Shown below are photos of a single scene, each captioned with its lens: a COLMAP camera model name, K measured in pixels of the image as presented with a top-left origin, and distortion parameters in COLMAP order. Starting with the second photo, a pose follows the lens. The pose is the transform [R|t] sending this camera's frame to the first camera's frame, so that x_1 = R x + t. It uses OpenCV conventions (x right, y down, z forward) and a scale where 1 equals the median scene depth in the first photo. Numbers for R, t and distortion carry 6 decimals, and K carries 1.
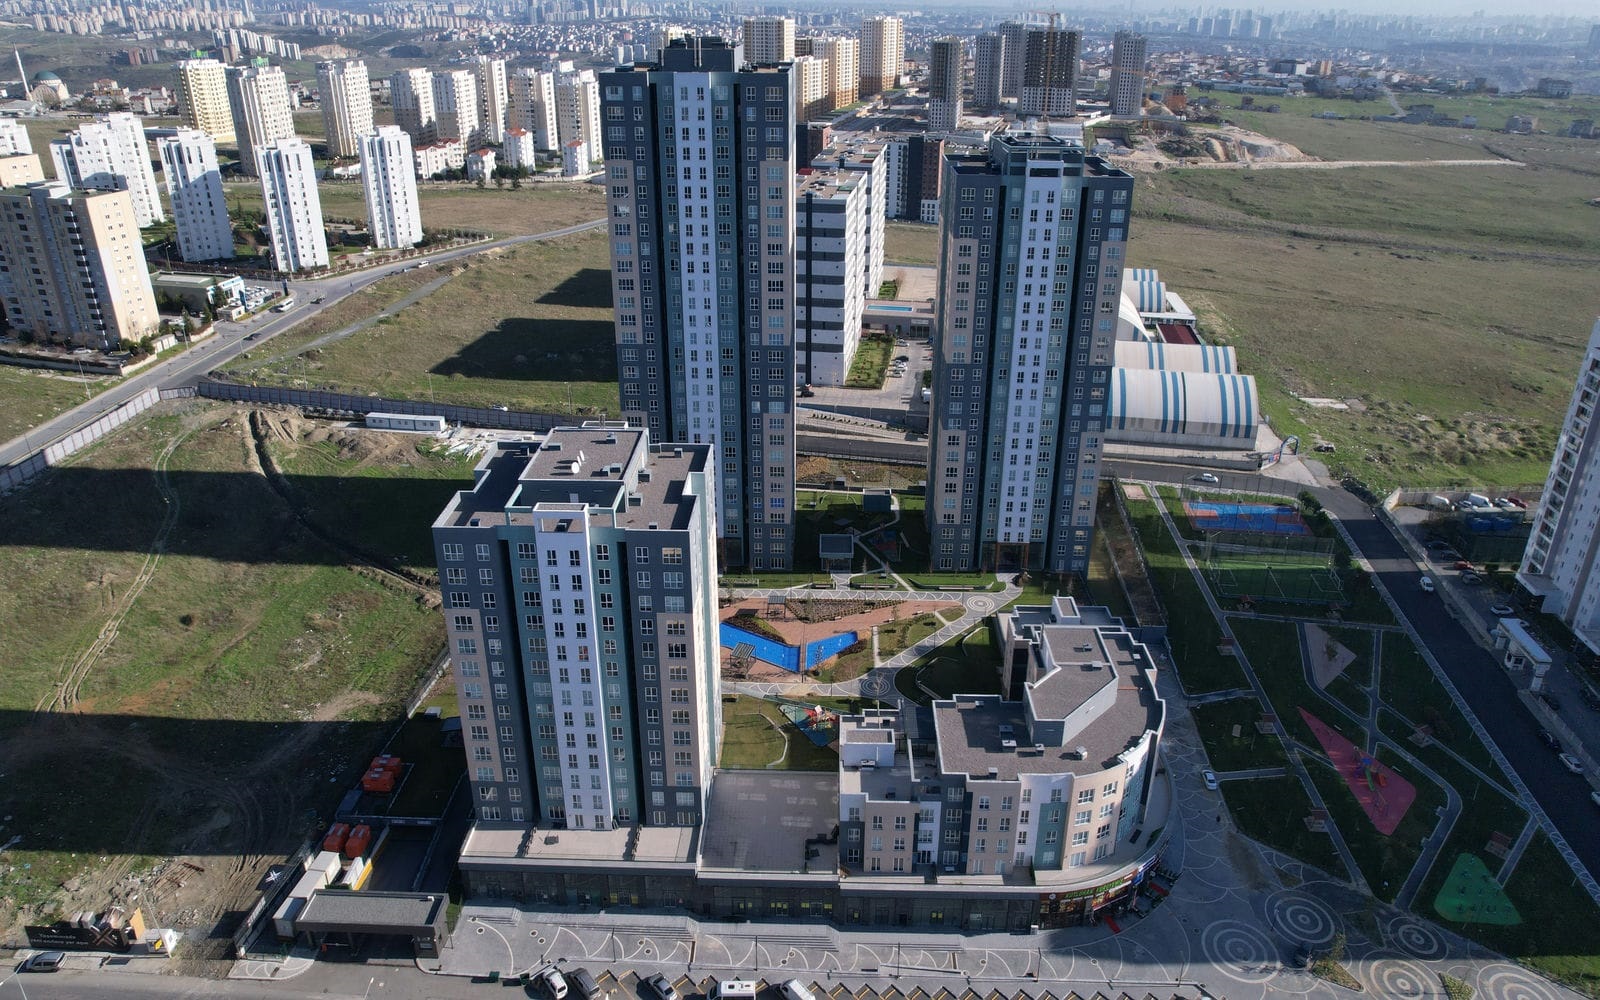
lens RADIAL K [[1097.1, 0, 800.0], [0, 1097.1, 500.0], [0, 0, 1]] dist [-0.096332, 0.092899]
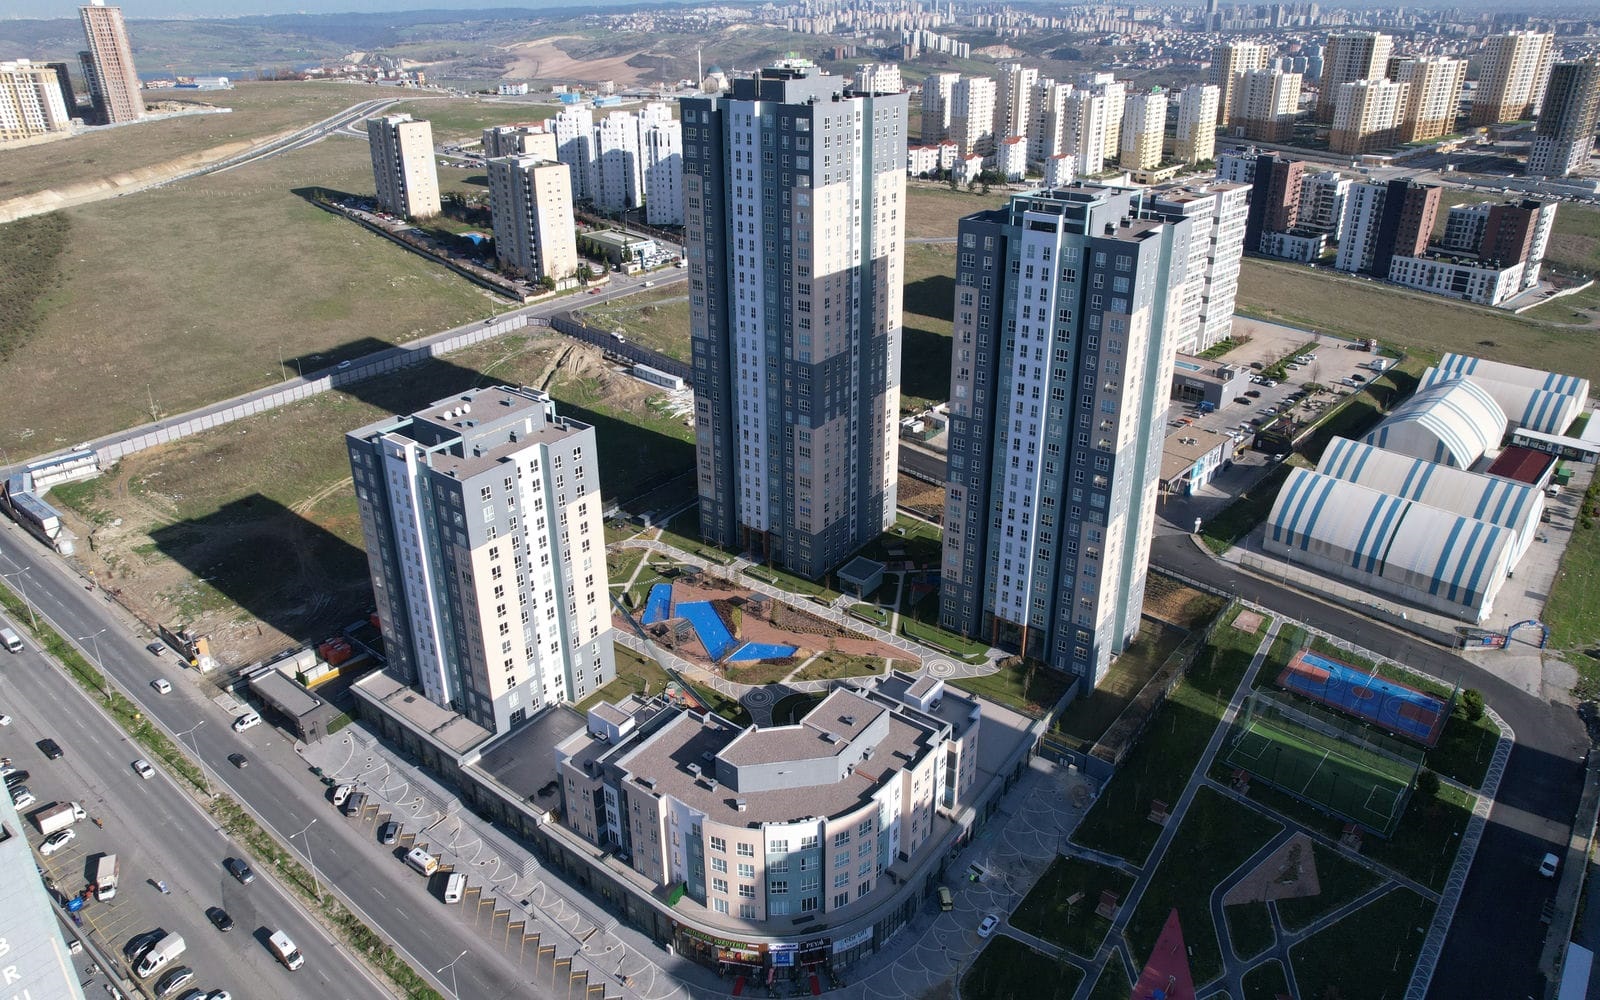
lens RADIAL K [[1097.1, 0, 800.0], [0, 1097.1, 500.0], [0, 0, 1]] dist [-0.096332, 0.092899]
pose [[0.788505, 0.248608, -0.562542, 0.465838], [-0.247987, 0.965528, 0.079102, -0.074941], [0.562816, 0.077131, 0.822976, 0.112962]]
